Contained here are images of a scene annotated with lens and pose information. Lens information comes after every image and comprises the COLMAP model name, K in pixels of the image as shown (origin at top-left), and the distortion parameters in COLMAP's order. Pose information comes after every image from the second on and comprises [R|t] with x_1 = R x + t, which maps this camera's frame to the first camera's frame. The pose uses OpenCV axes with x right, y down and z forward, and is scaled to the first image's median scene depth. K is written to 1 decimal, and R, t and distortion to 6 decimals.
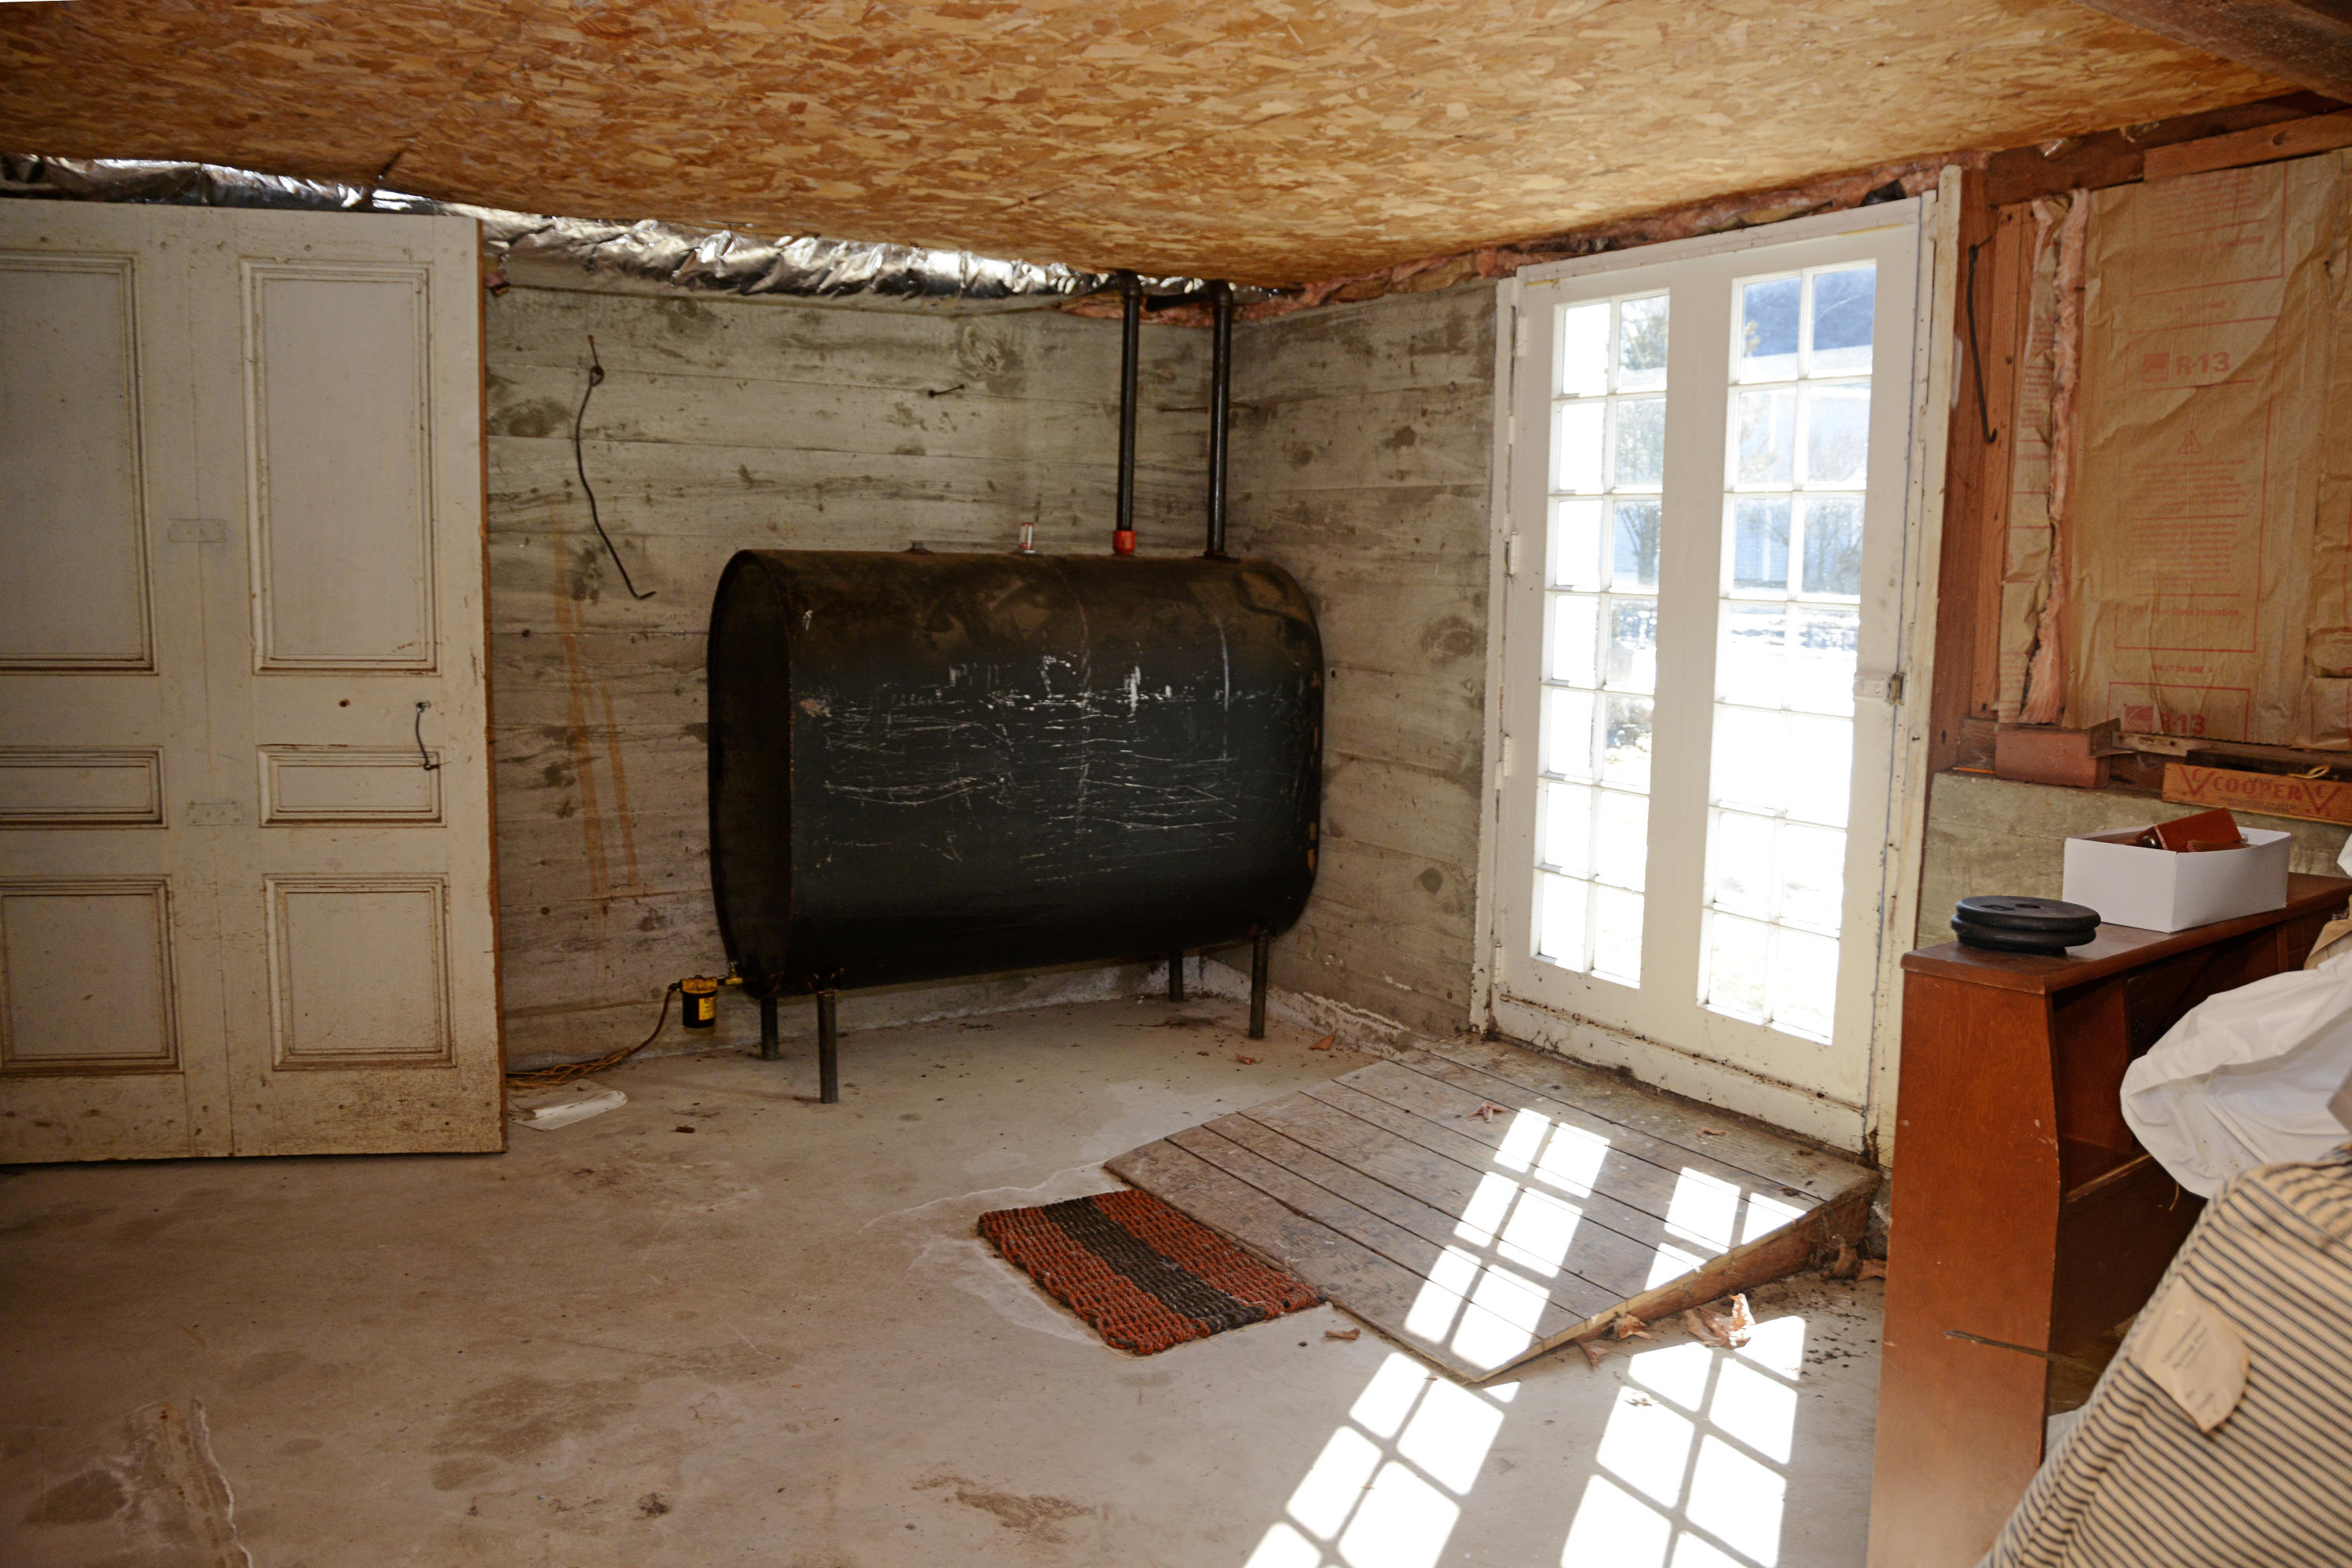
lens RADIAL K [[1631.9, 0, 1201.4], [0, 1631.9, 786.0], [0, 0, 1]] dist [-0.110257, 0.068493]
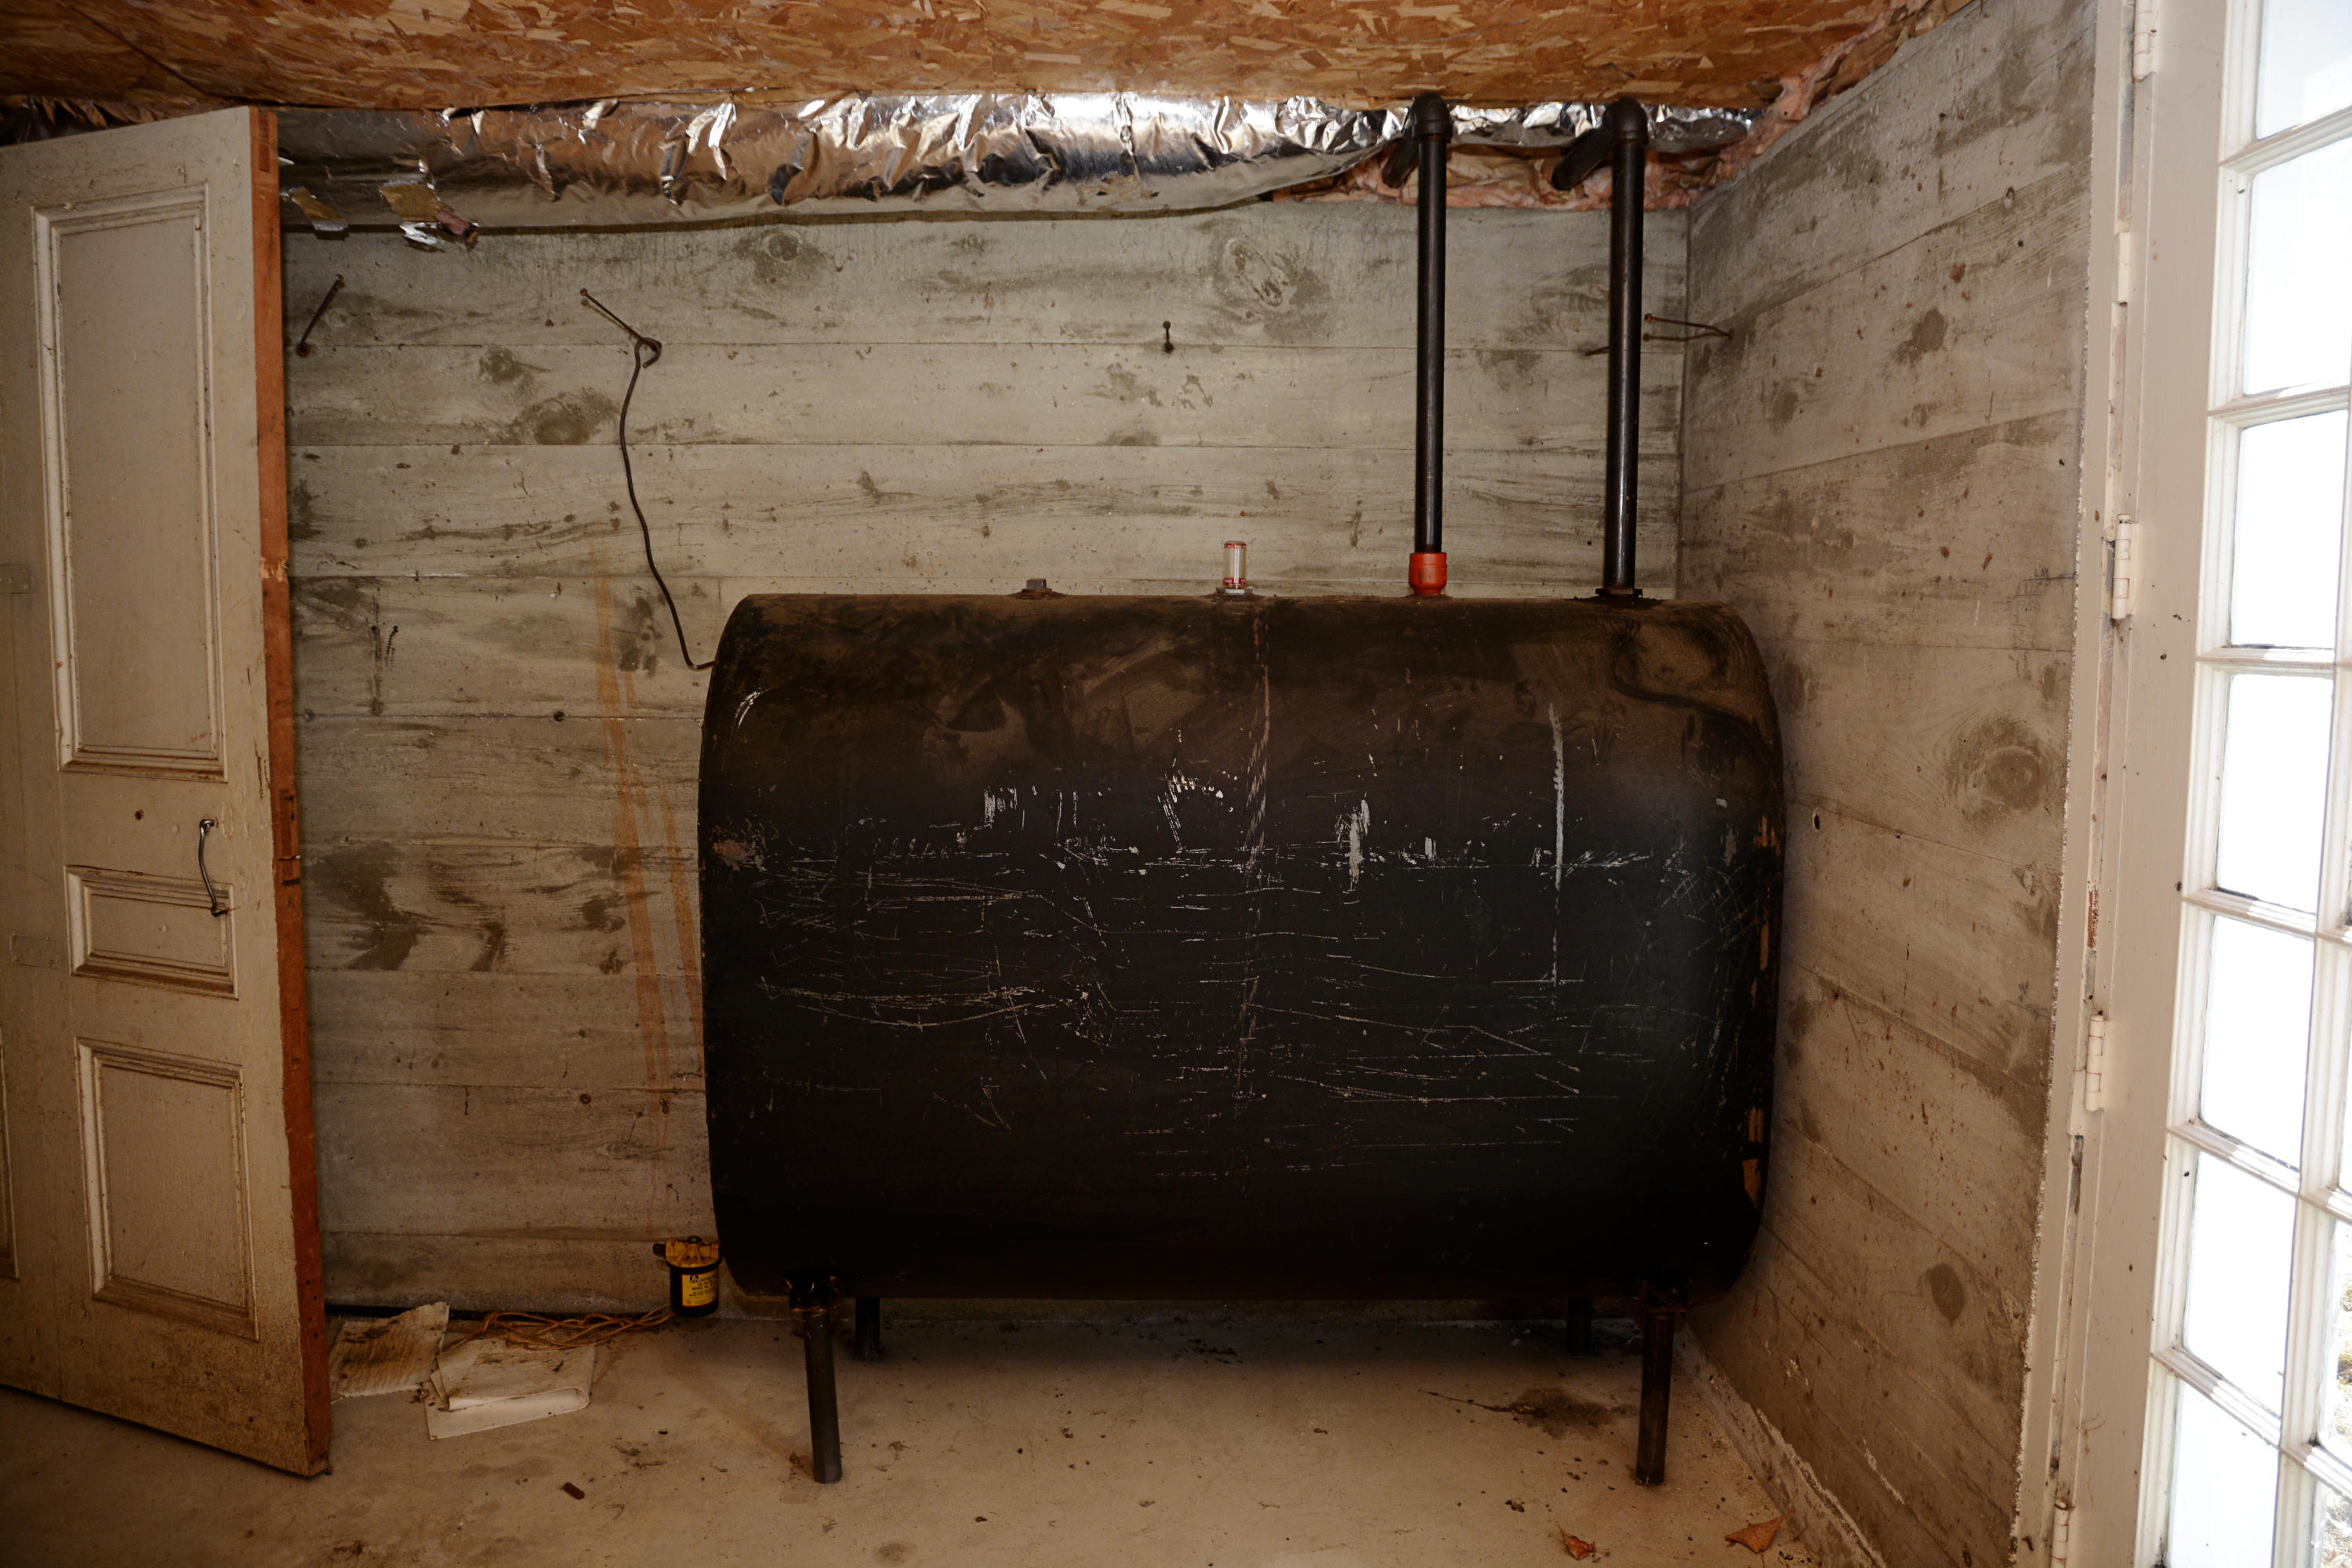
lens RADIAL K [[1631.9, 0, 1157.6], [0, 1631.9, 776.2], [0, 0, 1]] dist [-0.110257, 0.068493]
pose [[0.855858, 0.035886, -0.515965, 0.179692], [-0.058917, 0.997861, -0.028325, -0.062314], [0.513844, 0.054641, 0.856142, 0.508807]]
